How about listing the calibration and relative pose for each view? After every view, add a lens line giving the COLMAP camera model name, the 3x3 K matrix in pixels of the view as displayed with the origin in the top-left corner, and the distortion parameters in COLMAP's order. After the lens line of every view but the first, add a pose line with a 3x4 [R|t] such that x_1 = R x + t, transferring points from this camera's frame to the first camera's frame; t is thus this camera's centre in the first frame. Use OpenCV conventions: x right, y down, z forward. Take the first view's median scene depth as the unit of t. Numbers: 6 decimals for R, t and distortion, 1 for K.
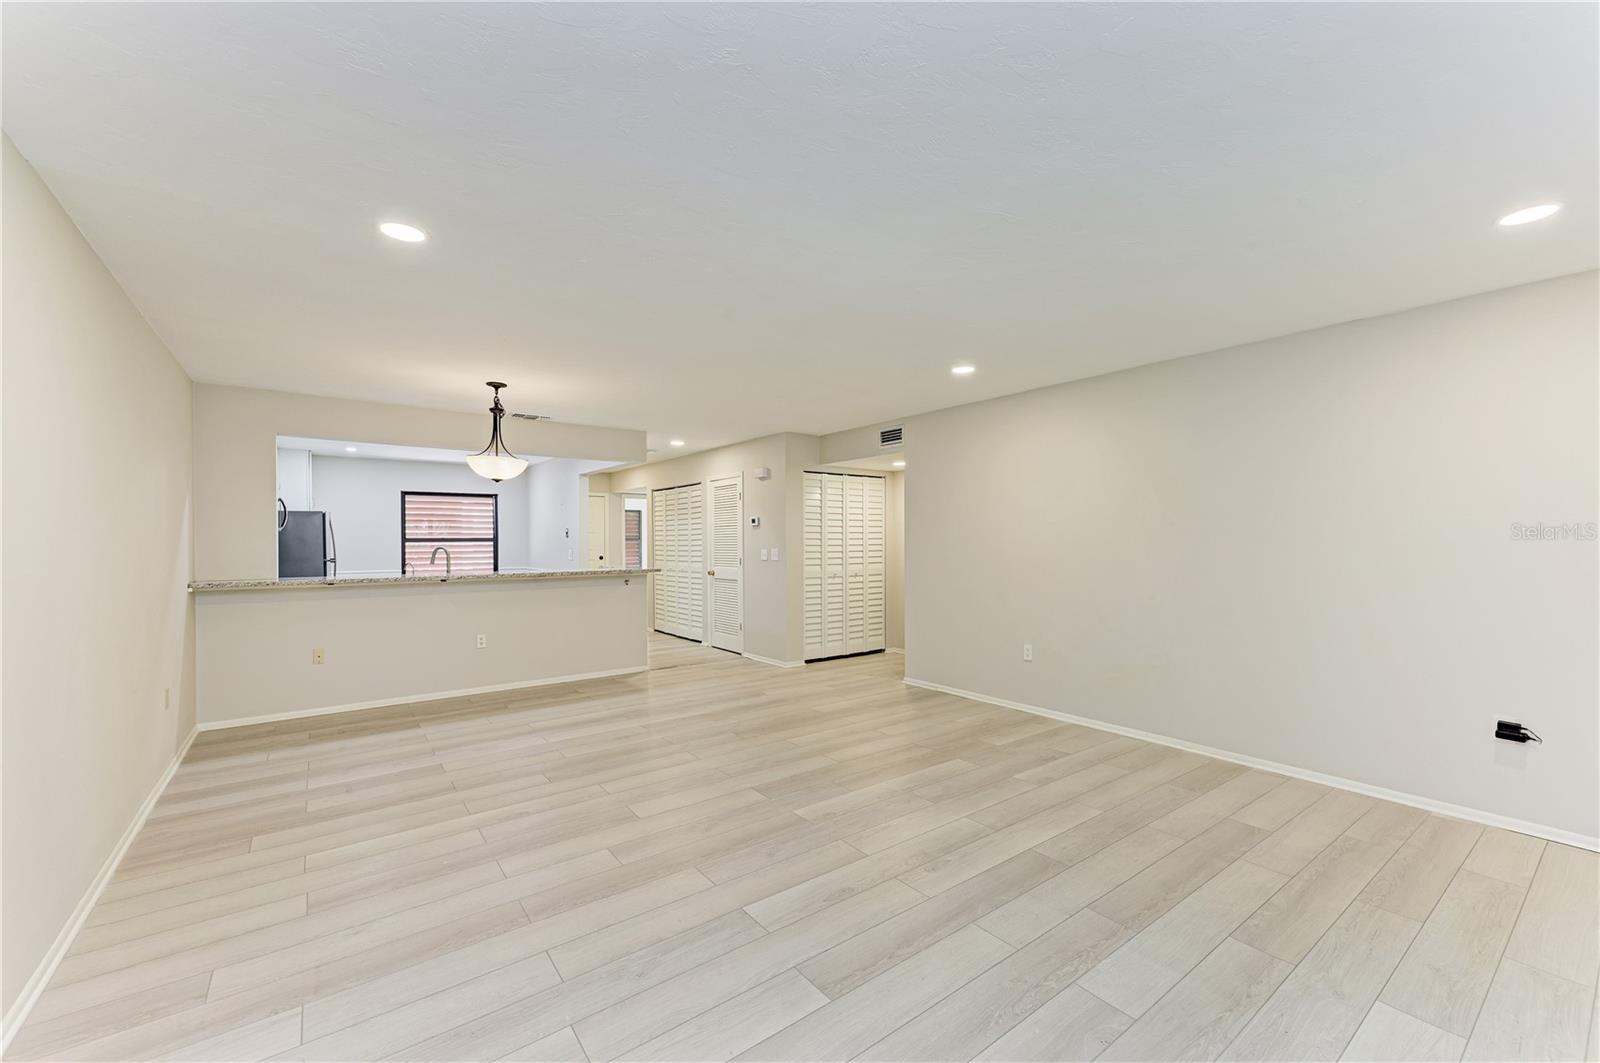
lens RADIAL K [[642.8, 0, 808.9], [0, 642.8, 543.6], [0, 0, 1]] dist [0.015894, -0.000417]
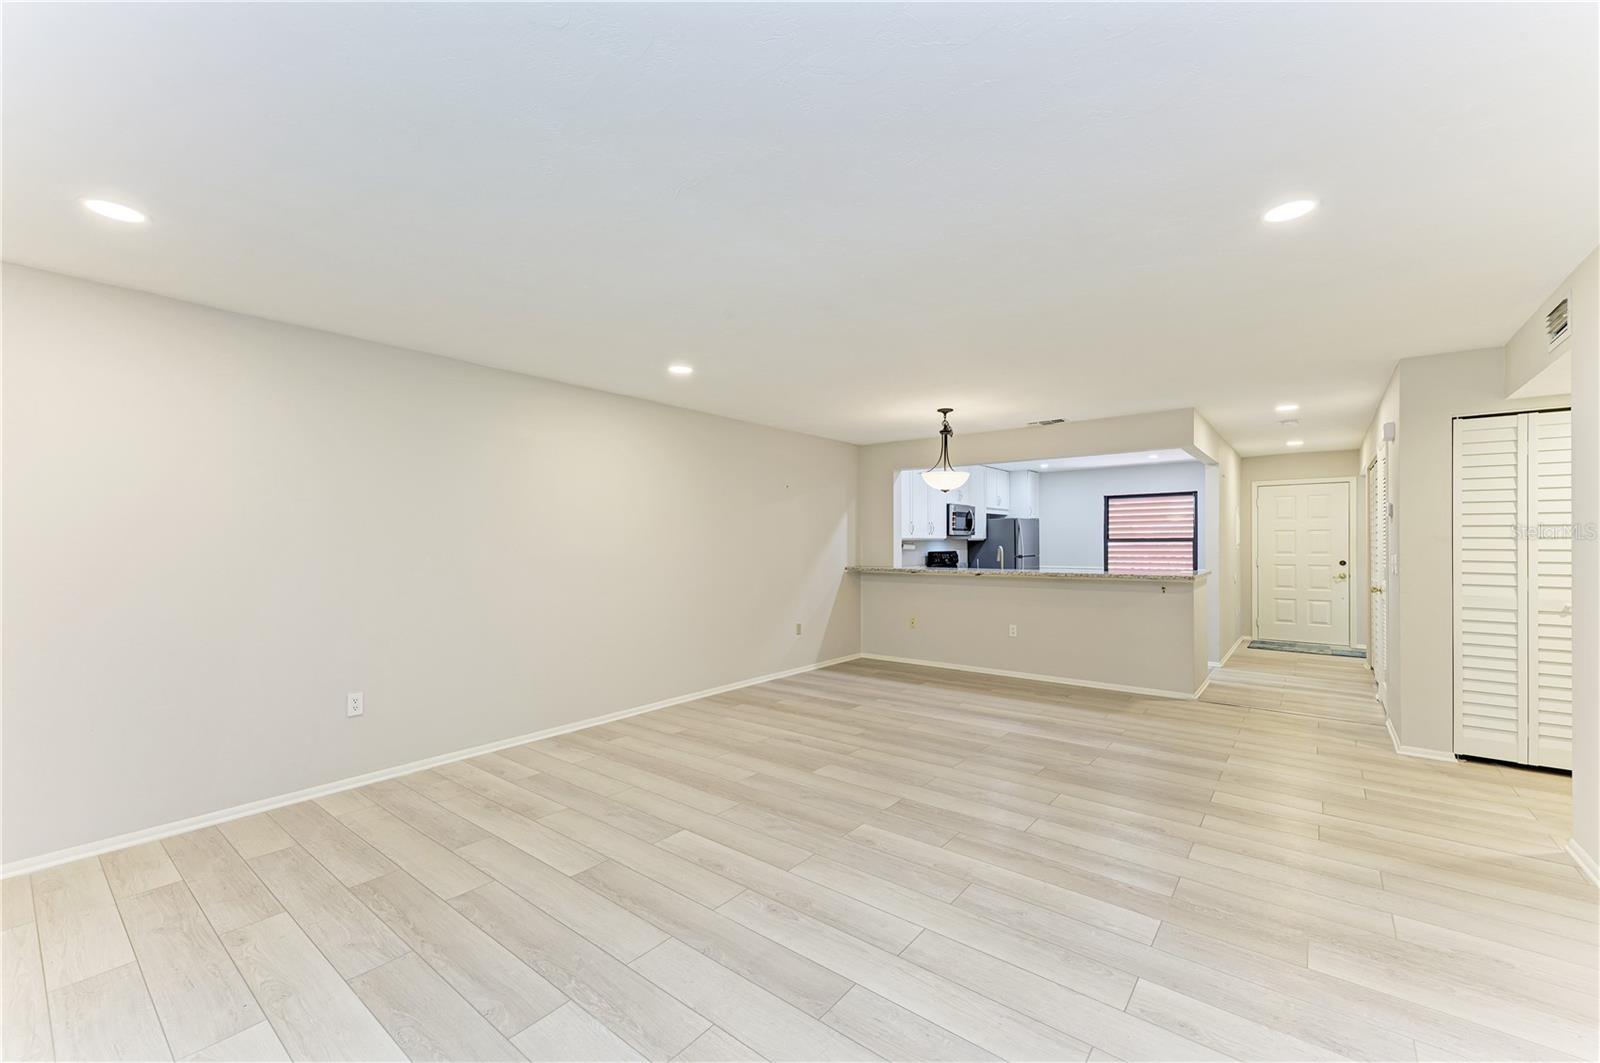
lens RADIAL K [[642.8, 0, 808.9], [0, 642.8, 543.6], [0, 0, 1]] dist [0.015894, -0.000417]
pose [[0.252355, 0.003598, -0.967628, 0.598228], [-0.002695, 0.999992, 0.003016, -0.003640], [0.967631, 0.001846, 0.252363, 0.458861]]
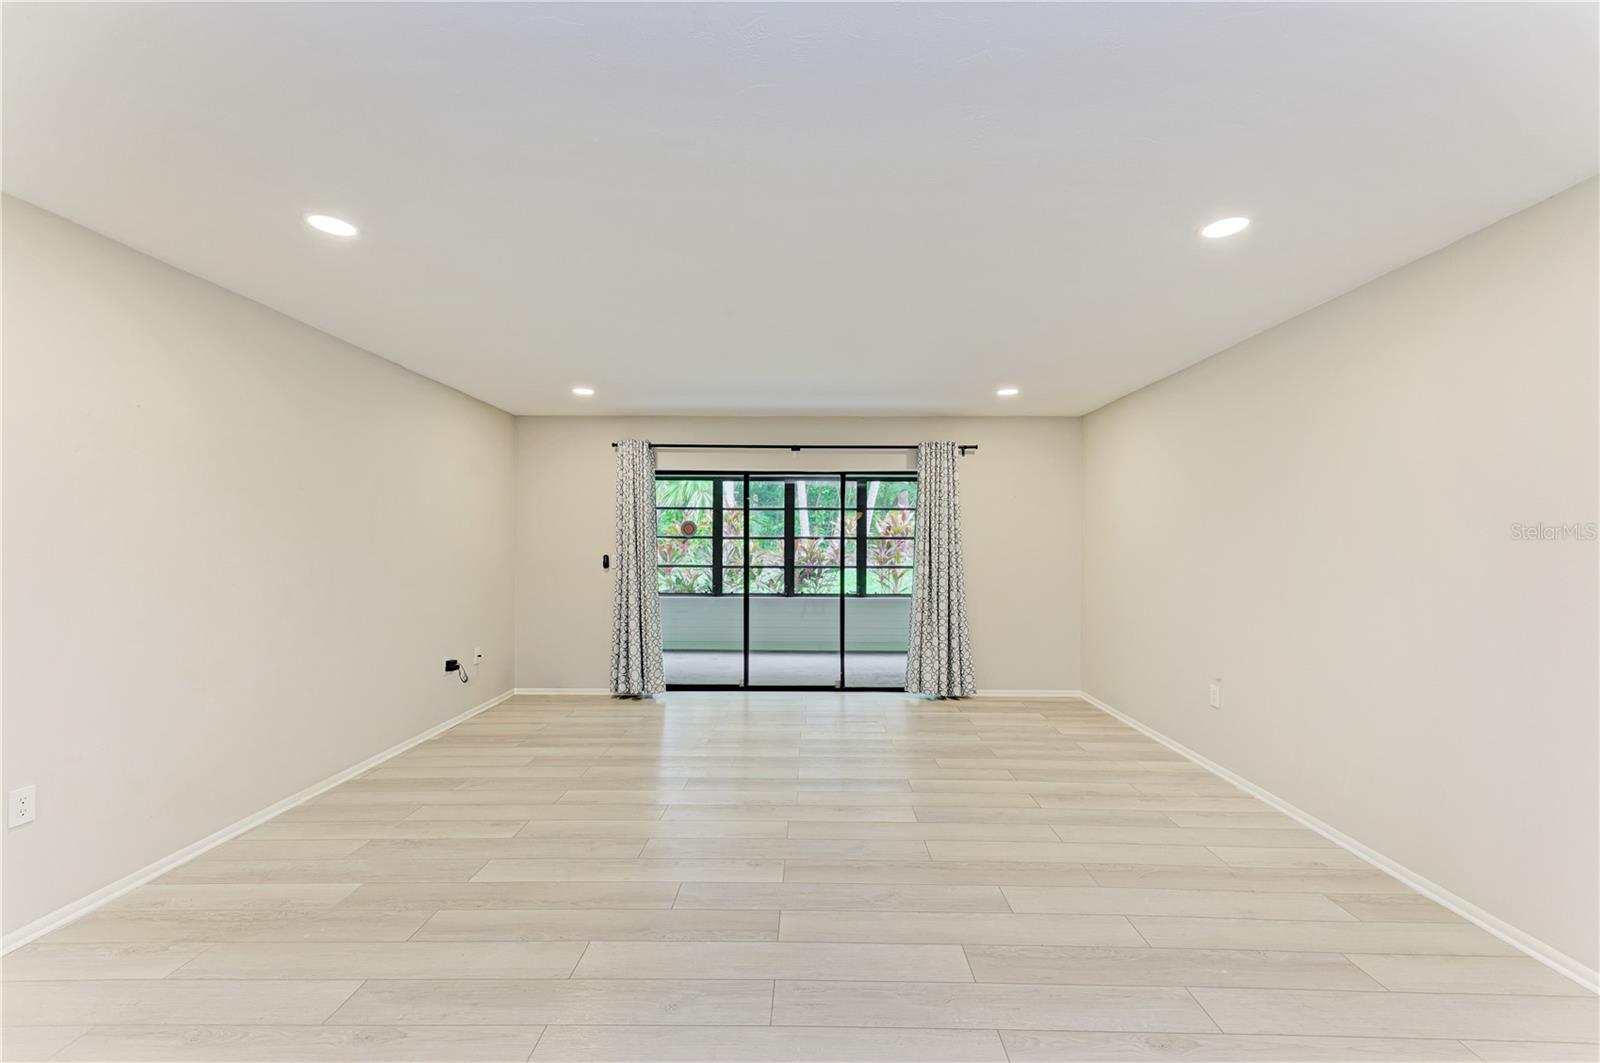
lens RADIAL K [[642.8, 0, 808.9], [0, 642.8, 543.6], [0, 0, 1]] dist [0.015894, -0.000417]
pose [[-0.791683, 0.001234, 0.610931, -0.369790], [0.003198, 0.999993, 0.002125, -0.006081], [-0.610924, 0.003636, -0.791681, 1.095516]]
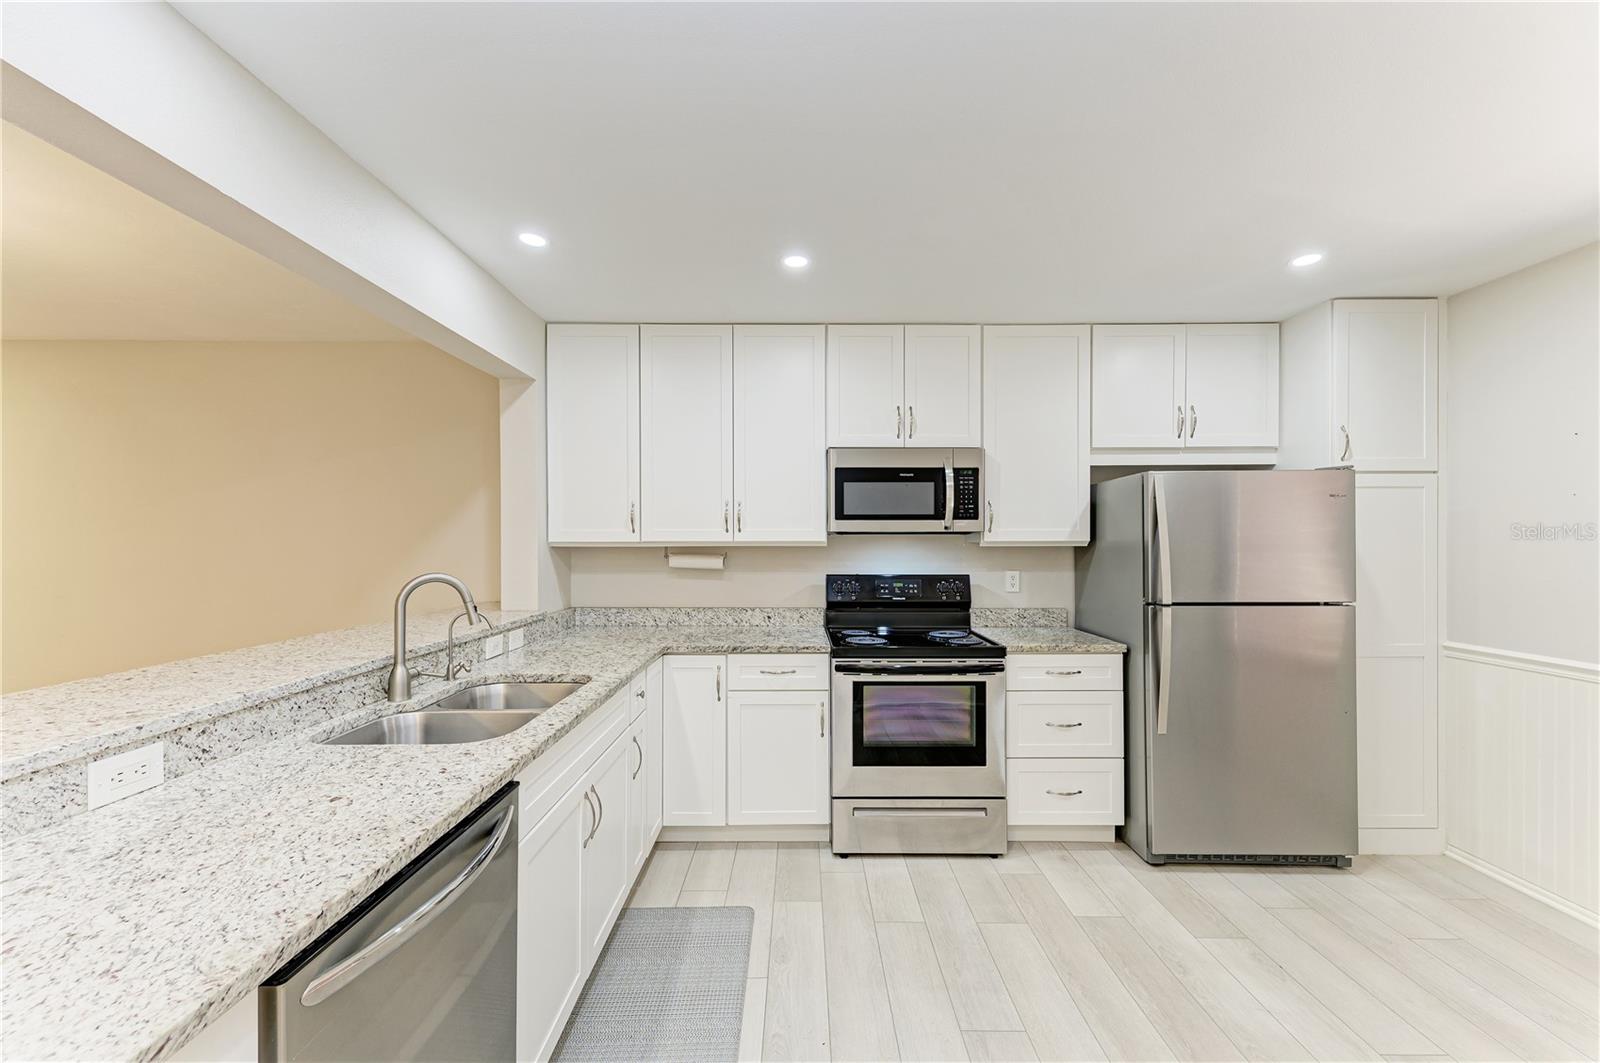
lens RADIAL K [[627.8, 0, 801.8], [0, 627.8, 540.3], [0, 0, 1]] dist [0.019649, -0.008573]
pose [[-0.601481, 0.003056, -0.798881, -0.528350], [-0.001144, 0.999988, 0.004687, -0.018414], [0.798886, 0.003733, -0.601470, 1.684029]]
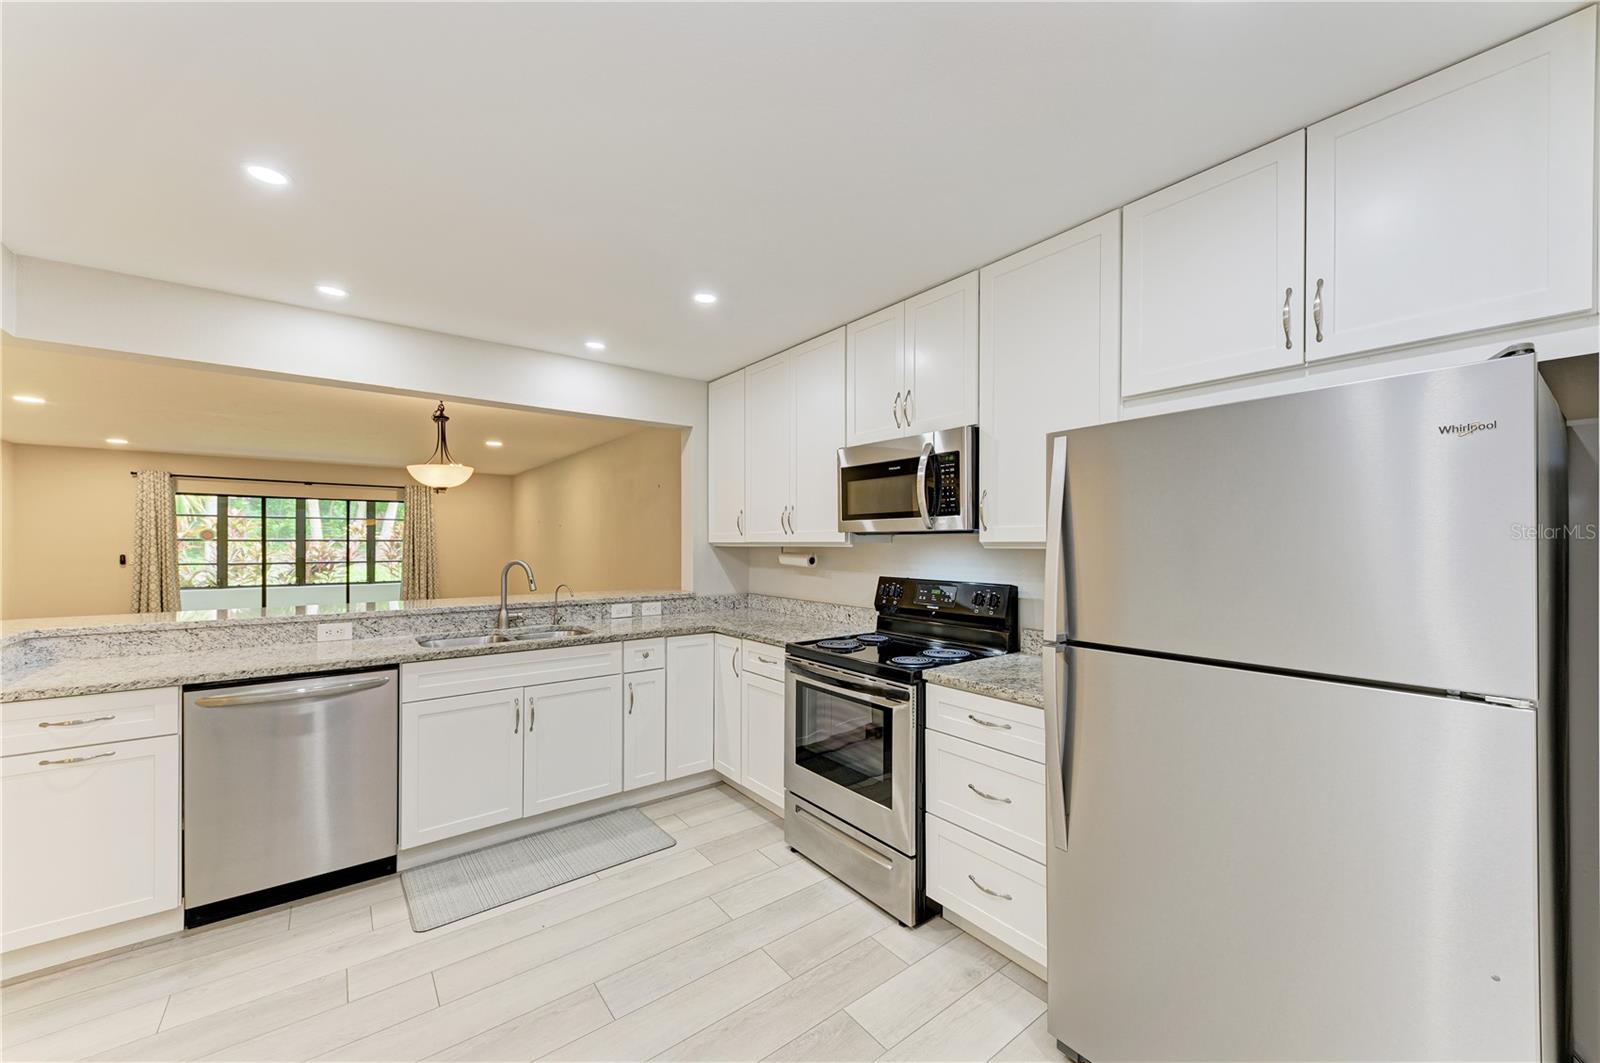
lens RADIAL K [[603.6, 0, 809.3], [0, 603.6, 542.0], [0, 0, 1]] dist [0.023145, -0.008154]
pose [[-0.999876, 0.002936, -0.015440, -1.033187], [0.002866, 0.999986, 0.004506, -0.017274], [0.015453, 0.004462, -0.999871, 1.944289]]
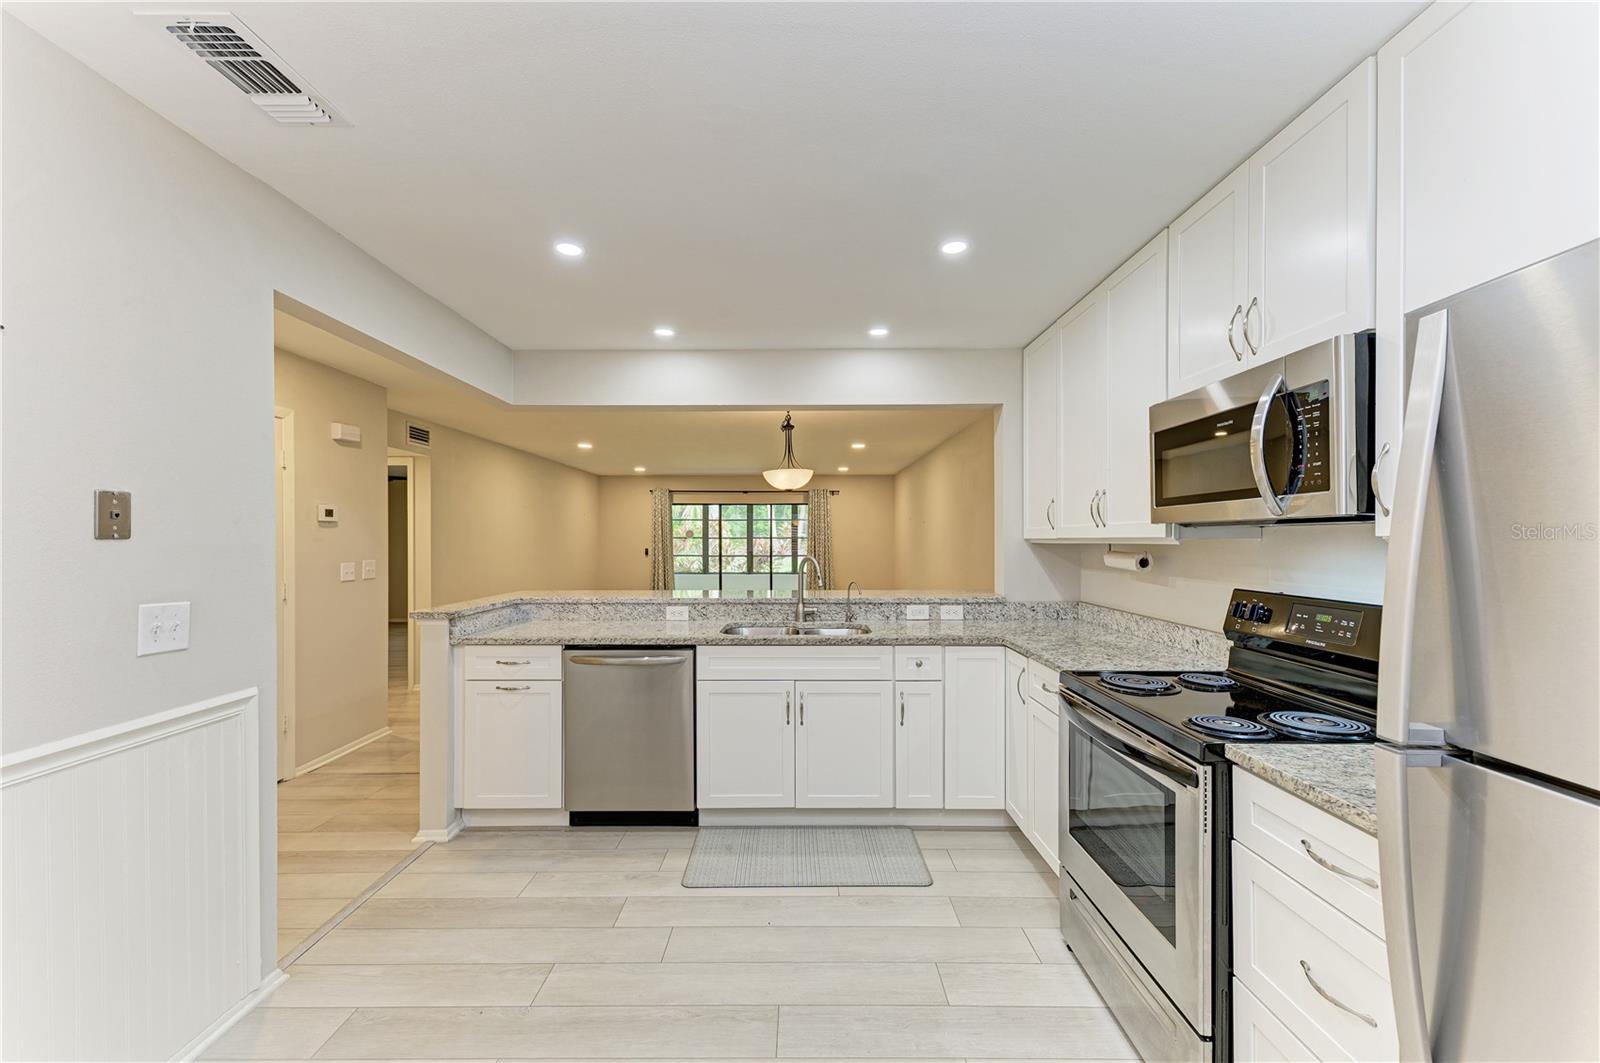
lens RADIAL K [[627.8, 0, 801.8], [0, 627.8, 540.3], [0, 0, 1]] dist [0.019649, -0.008573]
pose [[-0.796200, 0.004301, 0.605018, -1.150180], [0.008210, 0.999959, 0.003695, -0.016028], [-0.604977, 0.007910, -0.796203, 1.841765]]
